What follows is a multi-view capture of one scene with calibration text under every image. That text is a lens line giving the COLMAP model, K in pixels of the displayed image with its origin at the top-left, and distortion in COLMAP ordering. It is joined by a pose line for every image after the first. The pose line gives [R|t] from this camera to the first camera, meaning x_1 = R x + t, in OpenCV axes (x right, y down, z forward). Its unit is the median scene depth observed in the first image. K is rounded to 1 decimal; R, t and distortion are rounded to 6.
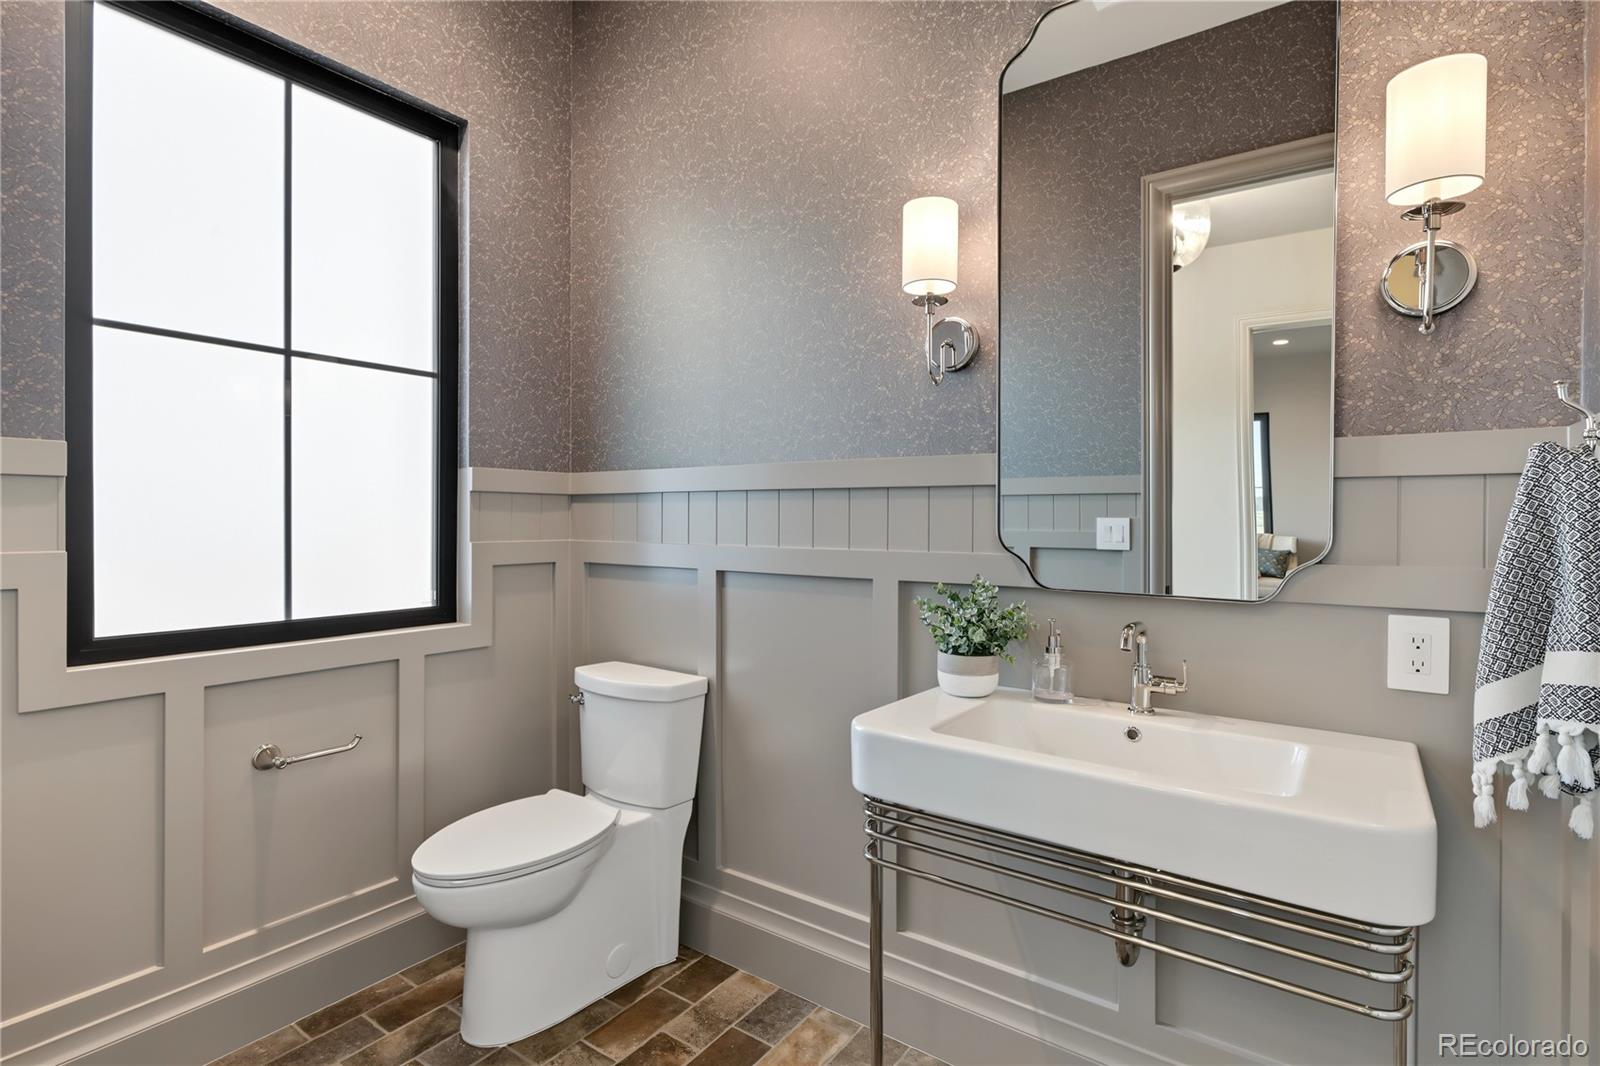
lens RADIAL K [[788.5, 0, 793.5], [0, 788.5, 529.6], [0, 0, 1]] dist [-0.000627, 0.003603]
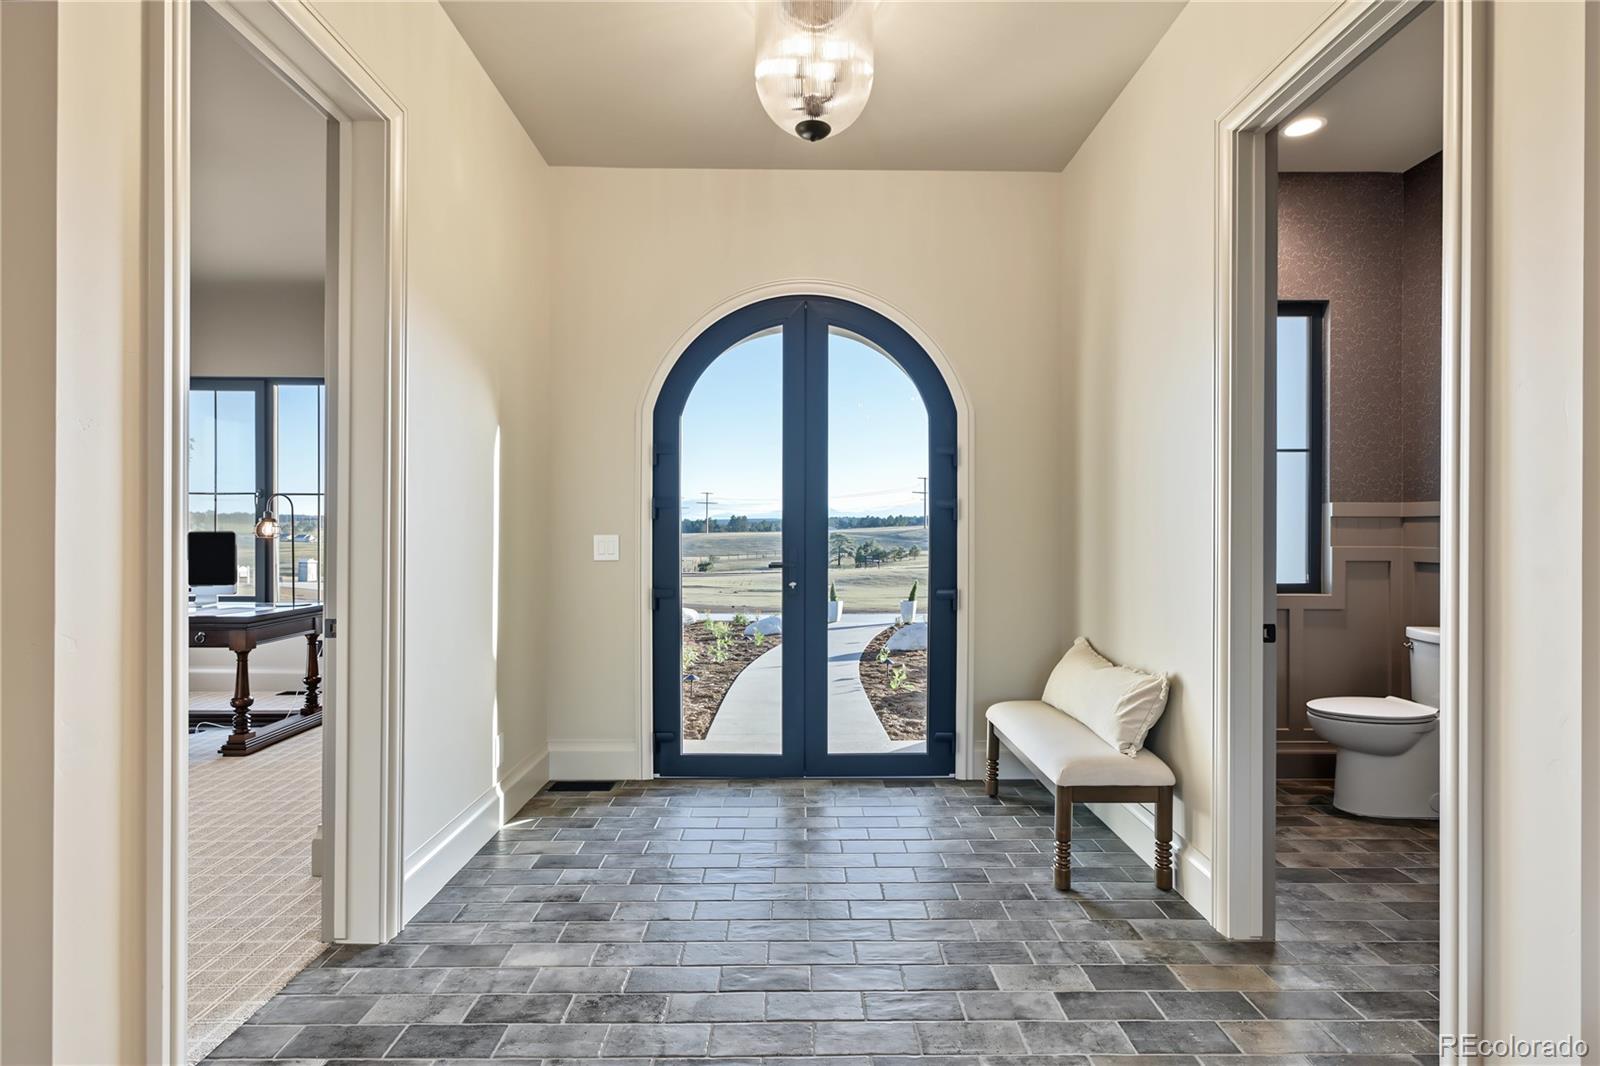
lens RADIAL K [[788.5, 0, 806.2], [0, 788.5, 535.1], [0, 0, 1]] dist [-0.000627, 0.003603]
pose [[0.600249, -0.005303, -0.799796, 0.269296], [-0.006827, 0.999908, -0.011753, 0.018538], [0.799784, 0.012515, 0.600157, -0.920372]]
